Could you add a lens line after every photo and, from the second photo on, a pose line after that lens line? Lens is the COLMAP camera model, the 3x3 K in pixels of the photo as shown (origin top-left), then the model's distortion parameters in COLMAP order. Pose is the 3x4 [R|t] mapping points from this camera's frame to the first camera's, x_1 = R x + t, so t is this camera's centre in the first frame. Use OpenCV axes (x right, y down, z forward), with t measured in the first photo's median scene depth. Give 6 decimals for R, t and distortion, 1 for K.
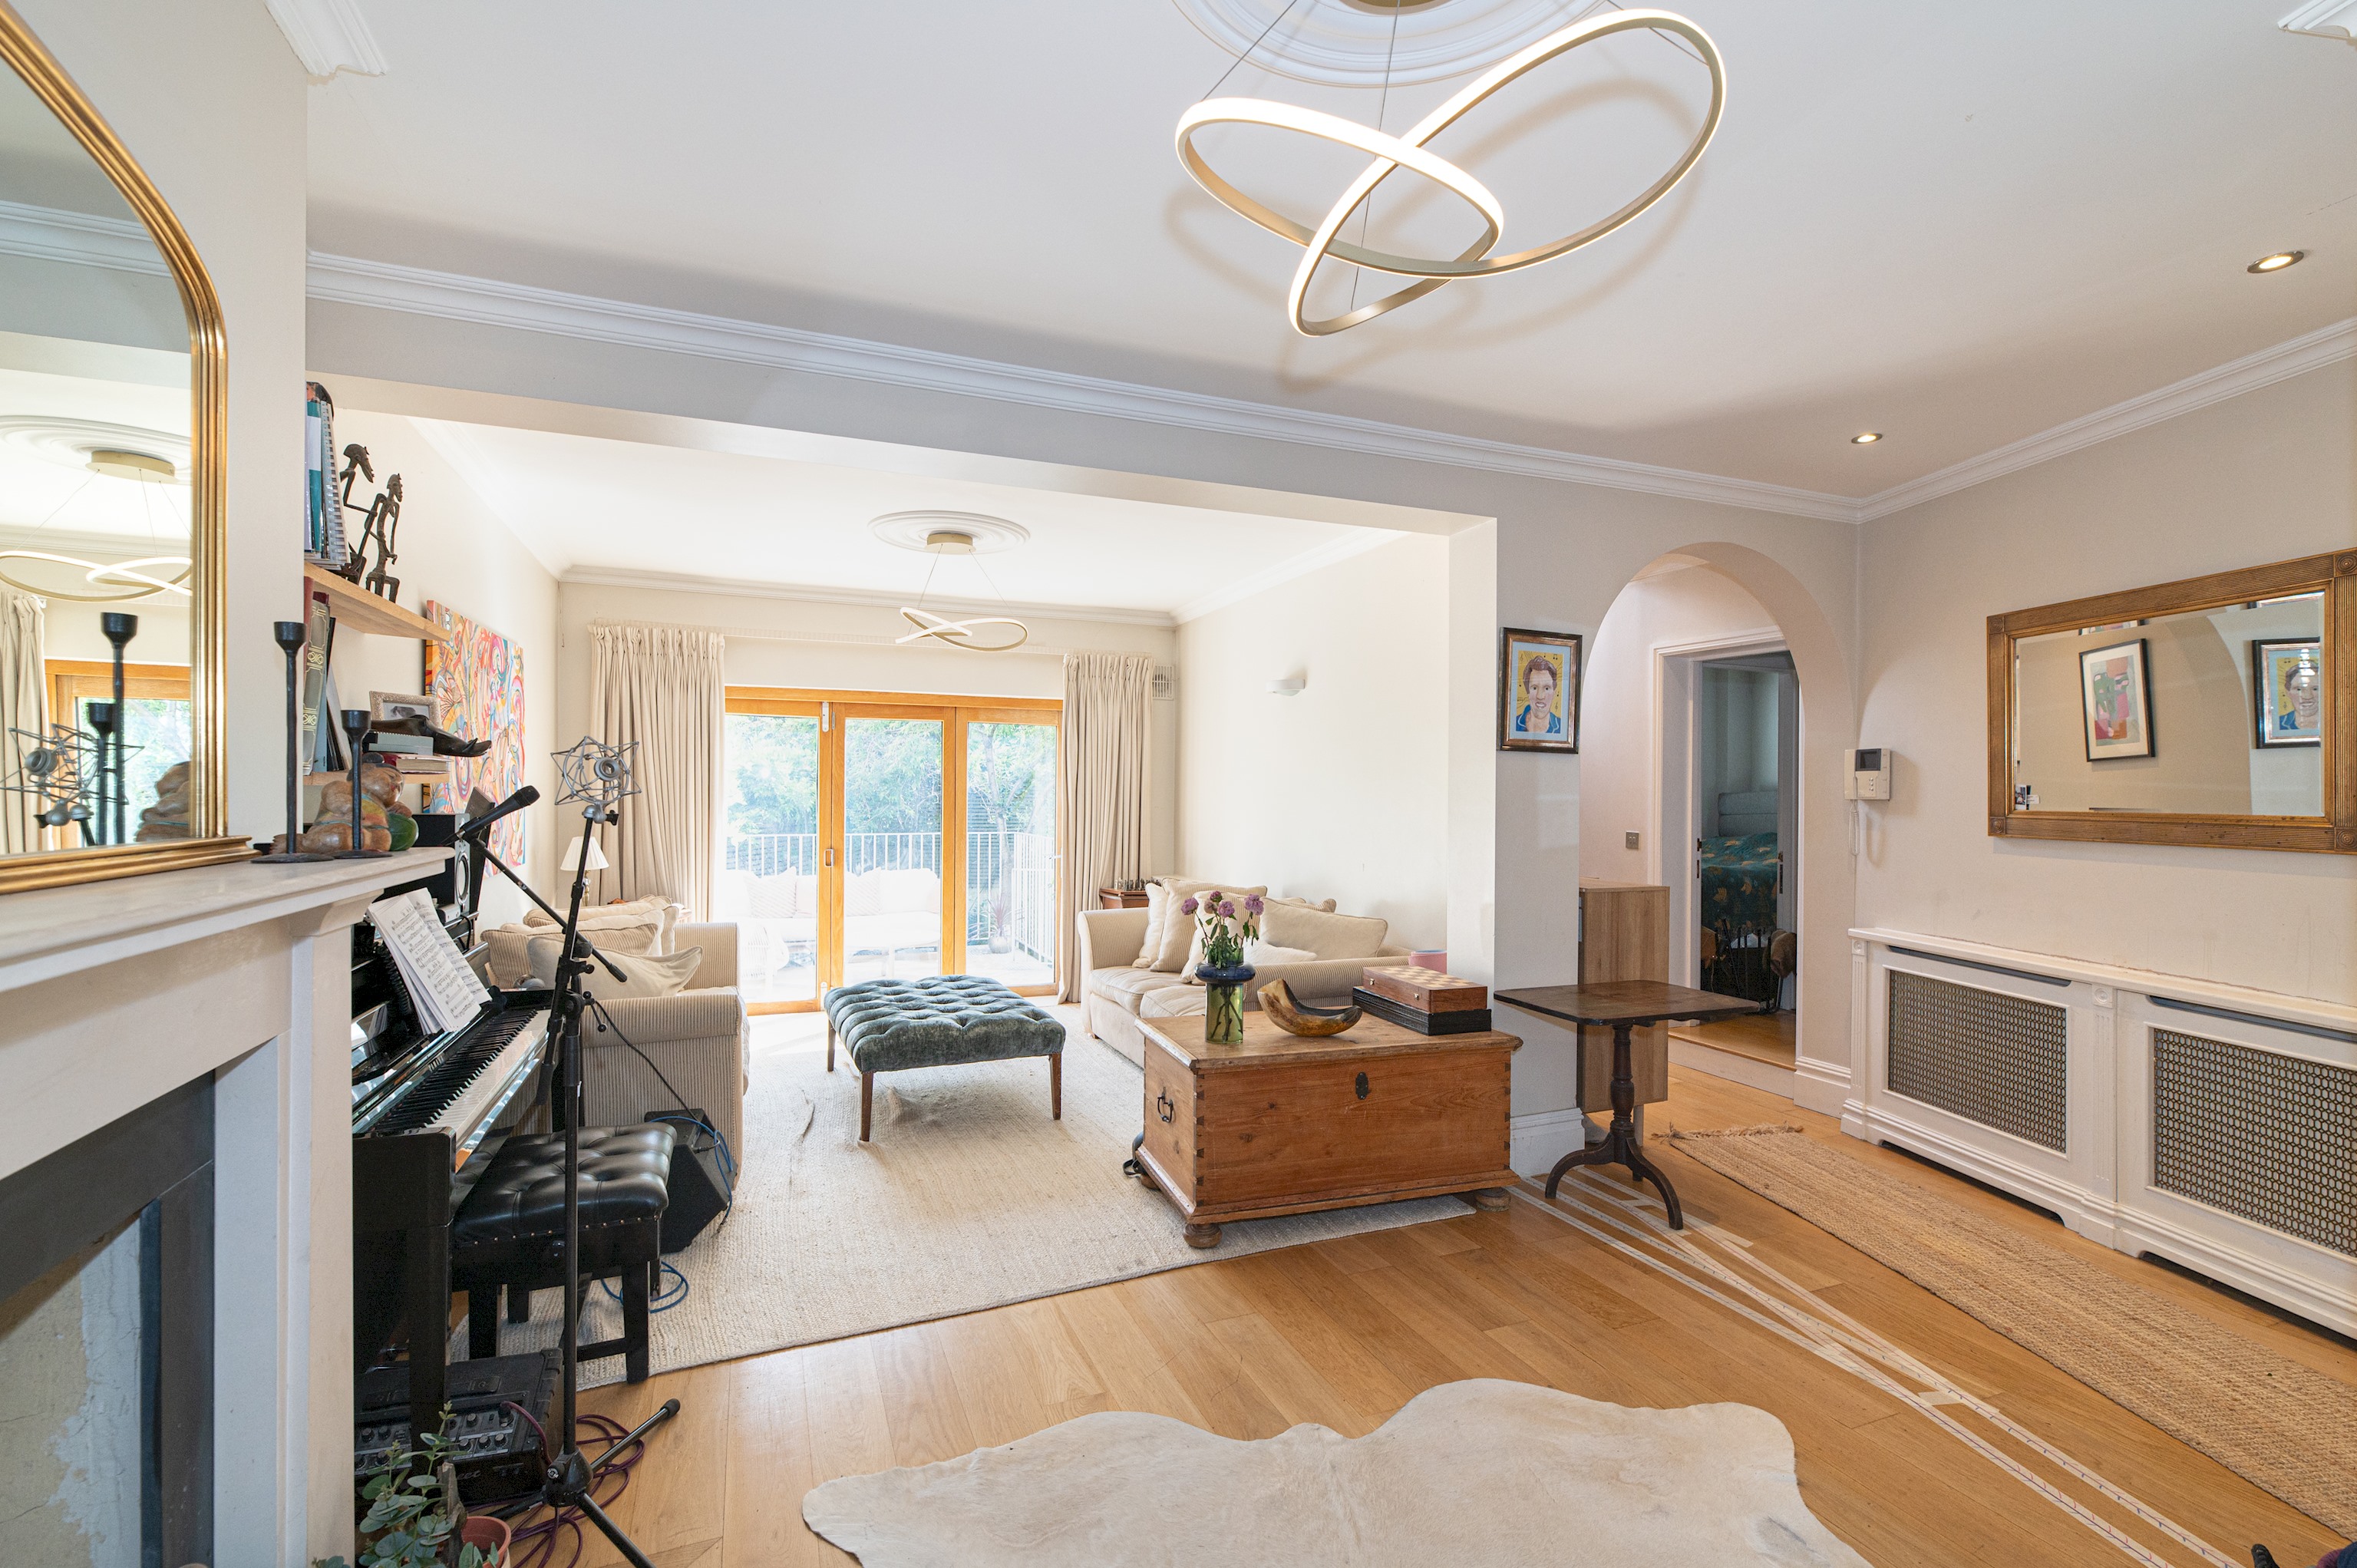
lens RADIAL K [[1048.0, 0, 1178.9], [0, 1048.0, 794.6], [0, 0, 1]] dist [-0.000560, -0.000153]
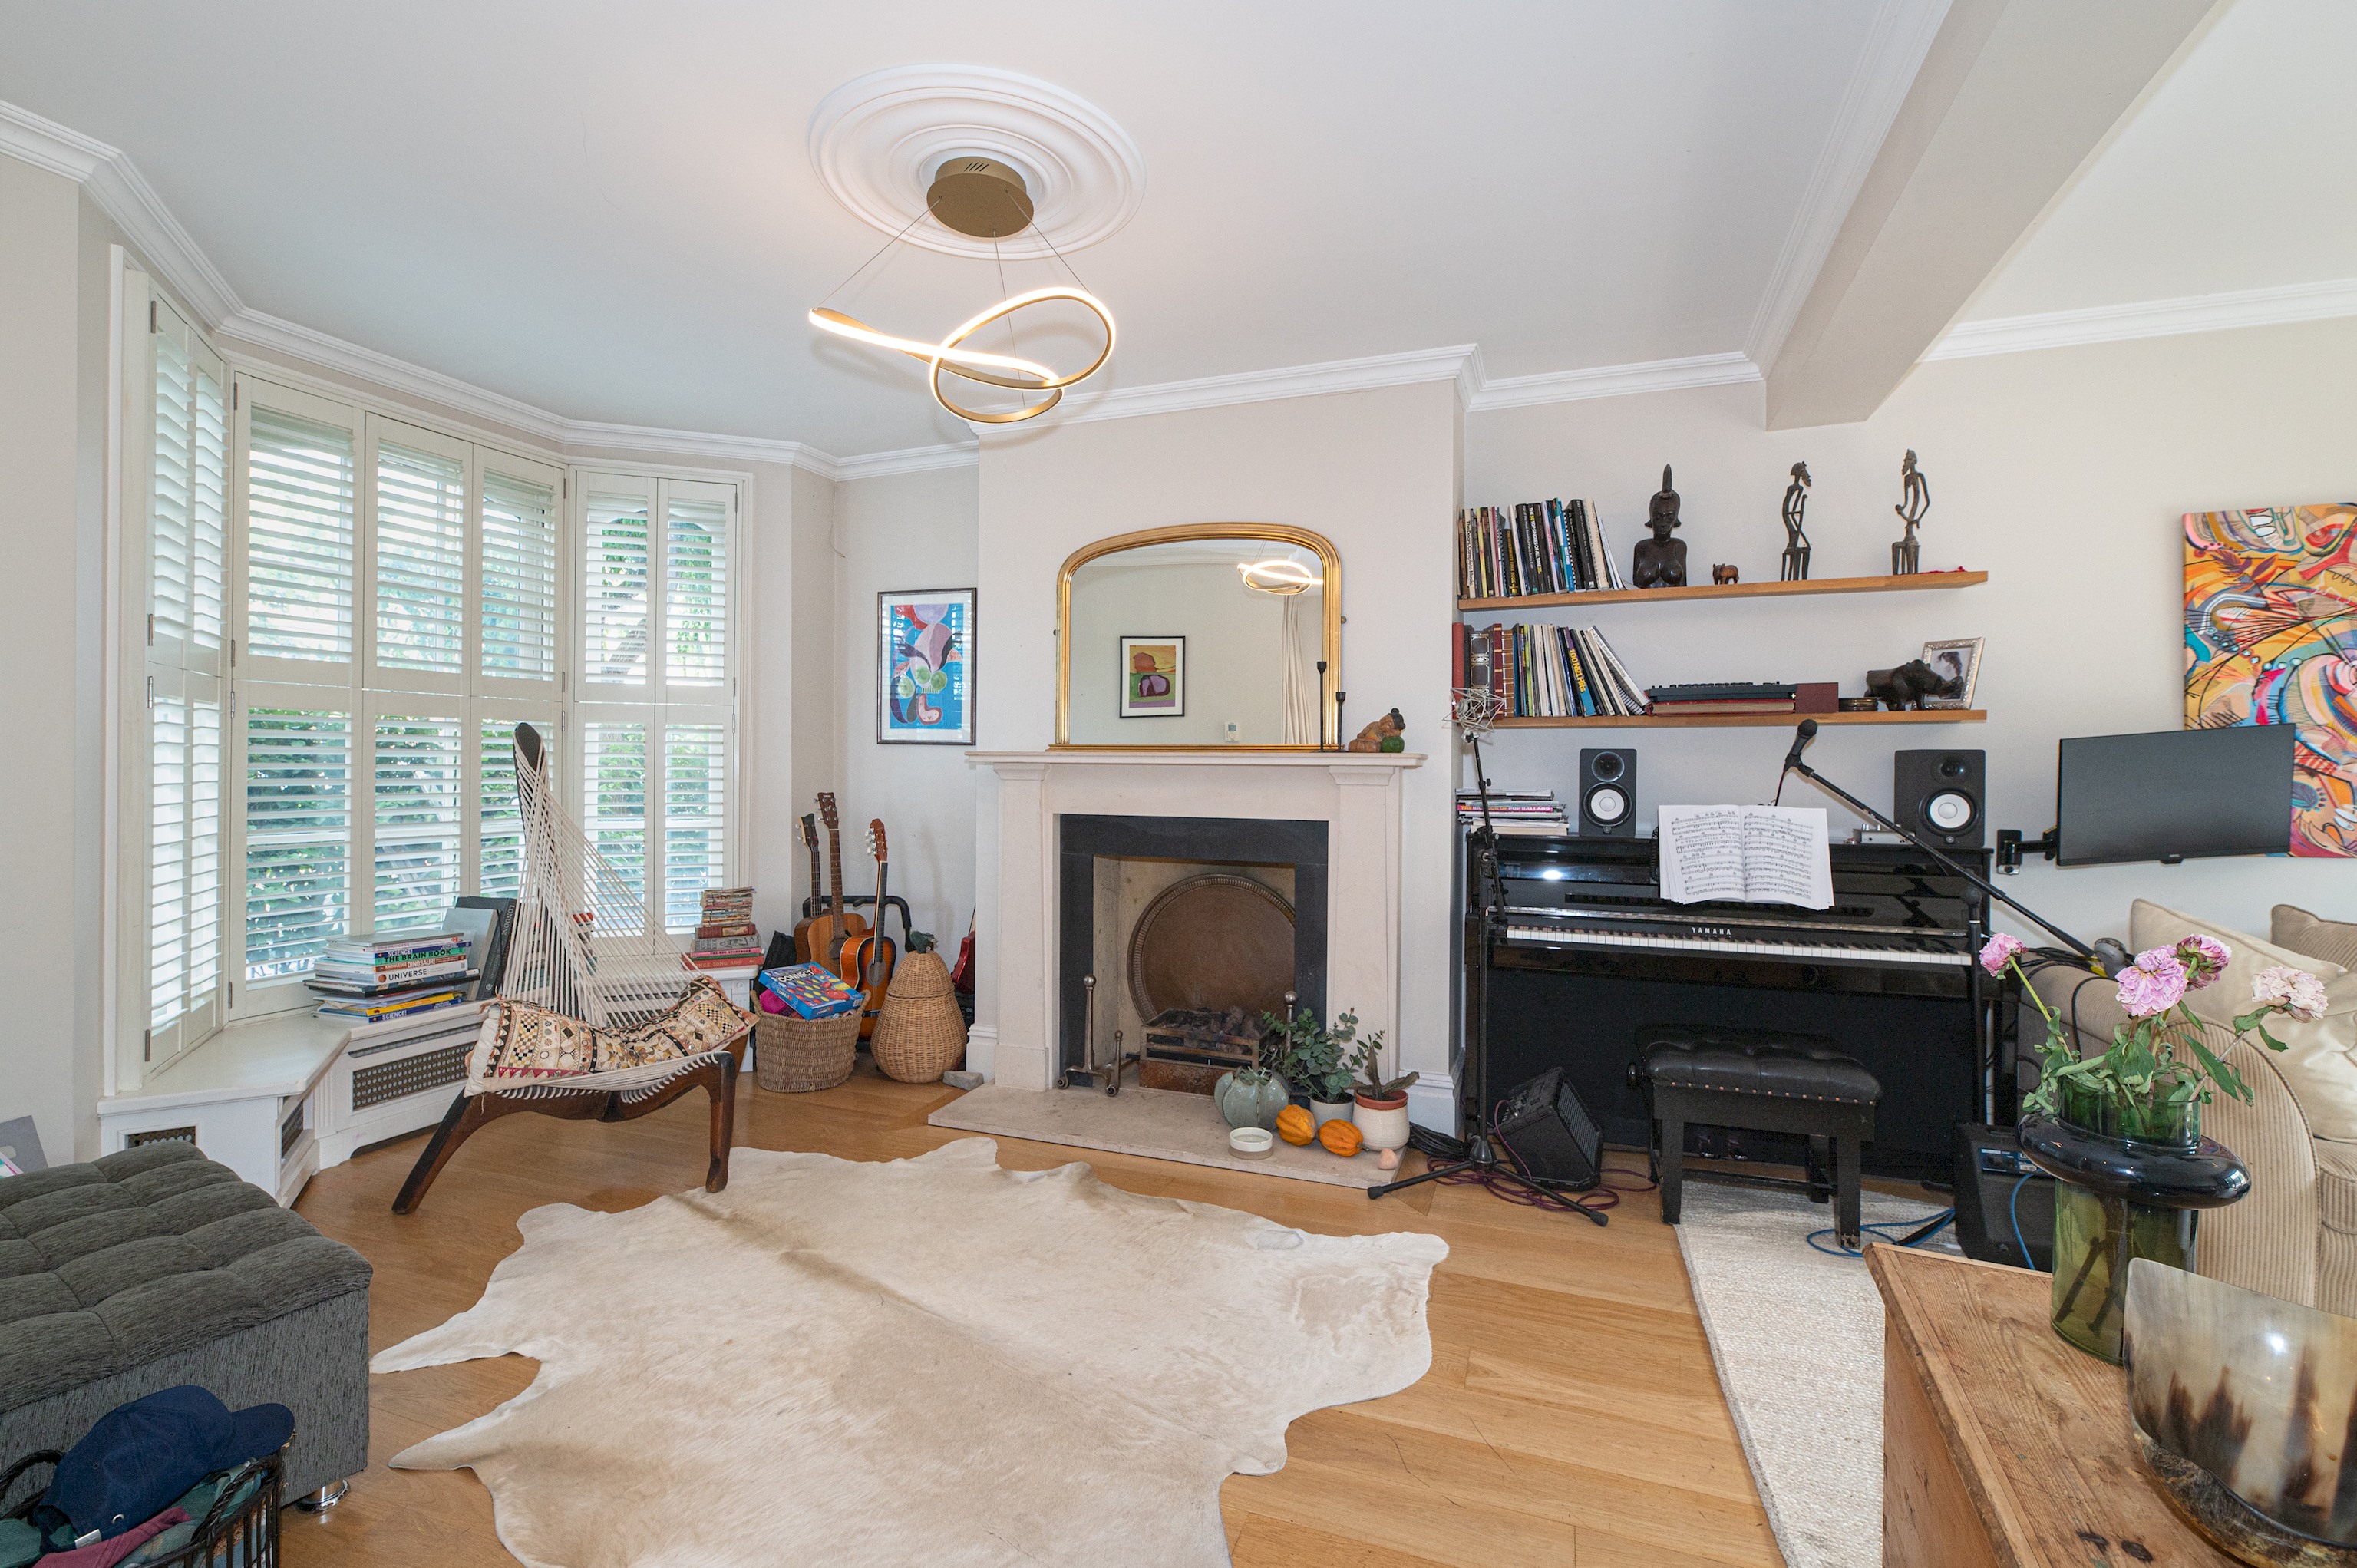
lens RADIAL K [[1040.0, 0, 1173.6], [0, 1040.0, 765.7], [0, 0, 1]] dist [-0.001095, -0.000514]
pose [[-0.679583, -0.010800, -0.733519, 0.405803], [-0.014536, 0.999894, -0.001254, 0.032455], [0.733454, 0.009811, -0.679668, 0.778425]]
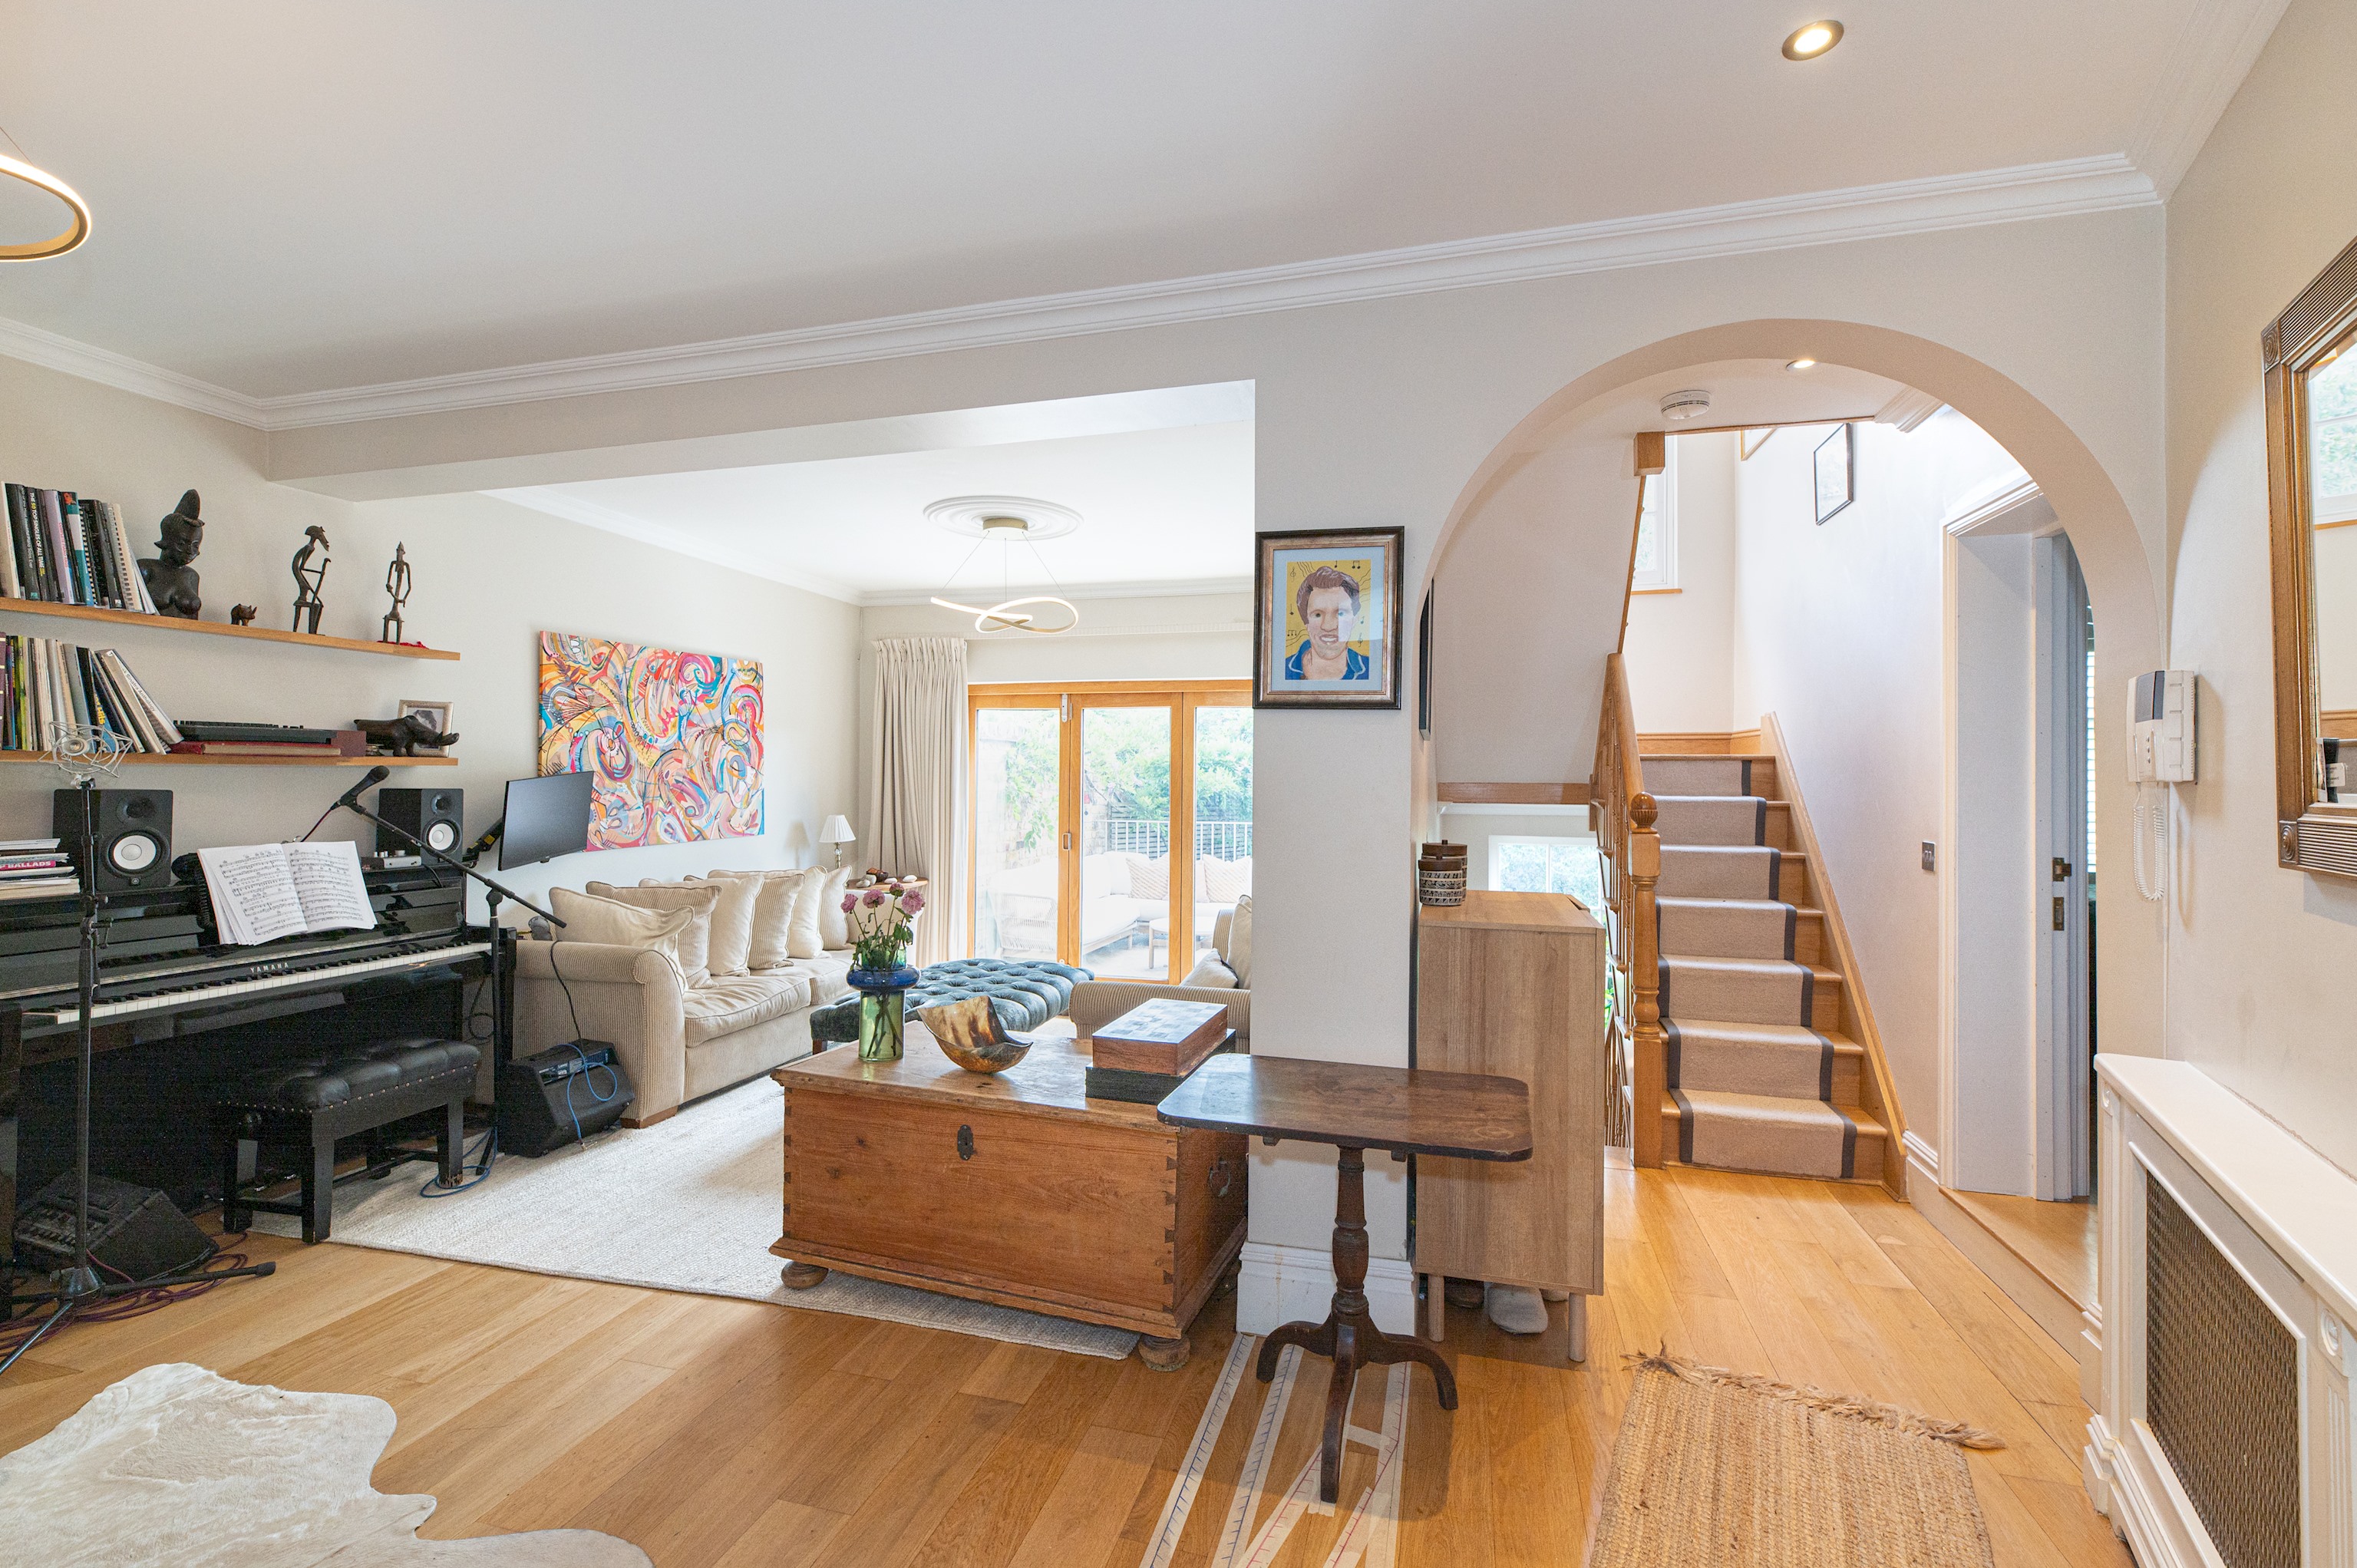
lens RADIAL K [[1040.0, 0, 1173.6], [0, 1040.0, 765.7], [0, 0, 1]] dist [-0.001095, -0.000514]
pose [[0.788608, -0.009524, -0.614823, 0.591225], [-0.004765, 0.999755, -0.021599, 0.009334], [0.614878, 0.019963, 0.788369, 0.362840]]
